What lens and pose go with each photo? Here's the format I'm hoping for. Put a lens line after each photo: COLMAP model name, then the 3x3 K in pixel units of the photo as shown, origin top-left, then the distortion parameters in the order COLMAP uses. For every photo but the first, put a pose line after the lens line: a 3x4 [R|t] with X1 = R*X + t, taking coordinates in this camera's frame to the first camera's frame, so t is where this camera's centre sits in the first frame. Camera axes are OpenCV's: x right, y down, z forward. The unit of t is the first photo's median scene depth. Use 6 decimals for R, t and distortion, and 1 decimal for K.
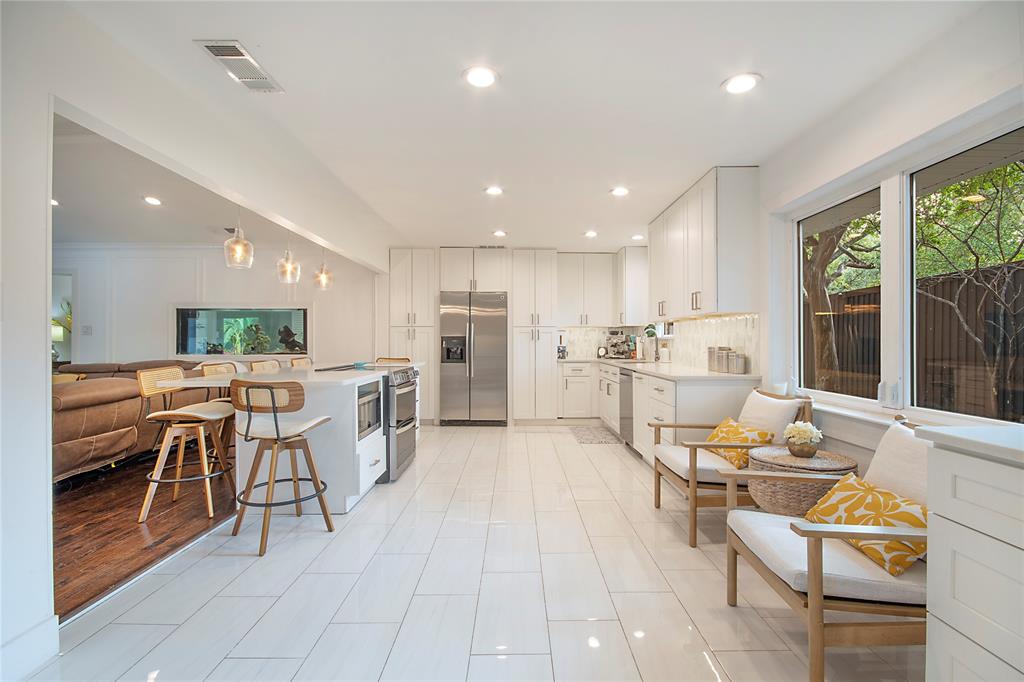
lens RADIAL K [[454.2, 0, 514.1], [0, 454.2, 336.4], [0, 0, 1]] dist [-0.002457, -0.000012]
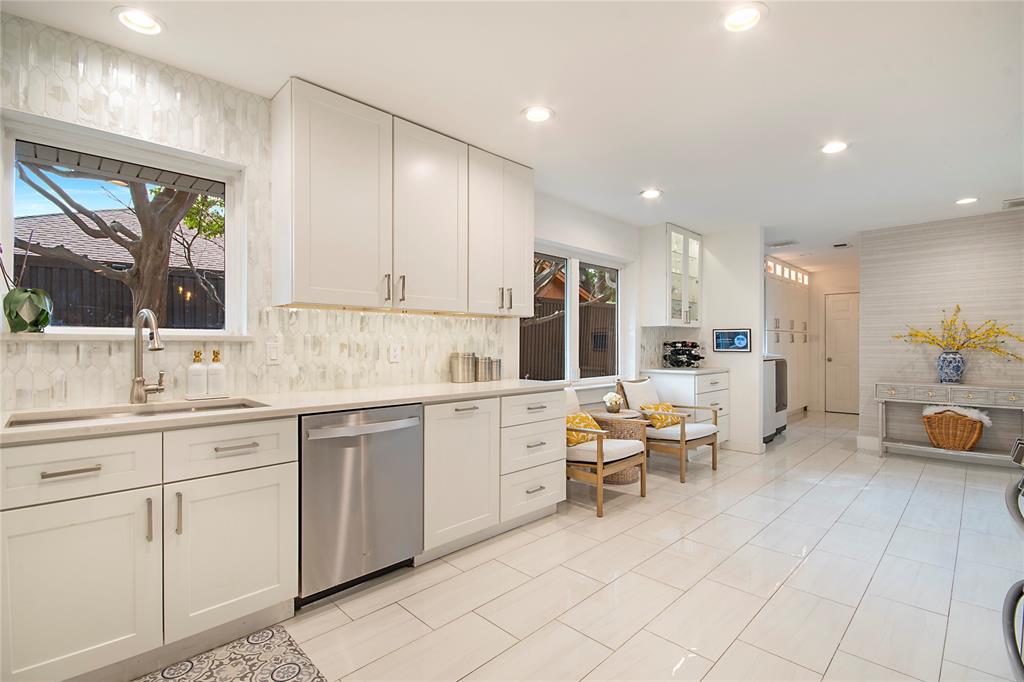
lens RADIAL K [[476.9, 0, 511.1], [0, 476.9, 344.3], [0, 0, 1]] dist [0.000643, 0.000069]
pose [[-0.714598, -0.002617, 0.699531, -0.163769], [-0.010062, 0.999928, -0.006538, 0.009106], [-0.699463, -0.011711, -0.714573, 1.149841]]
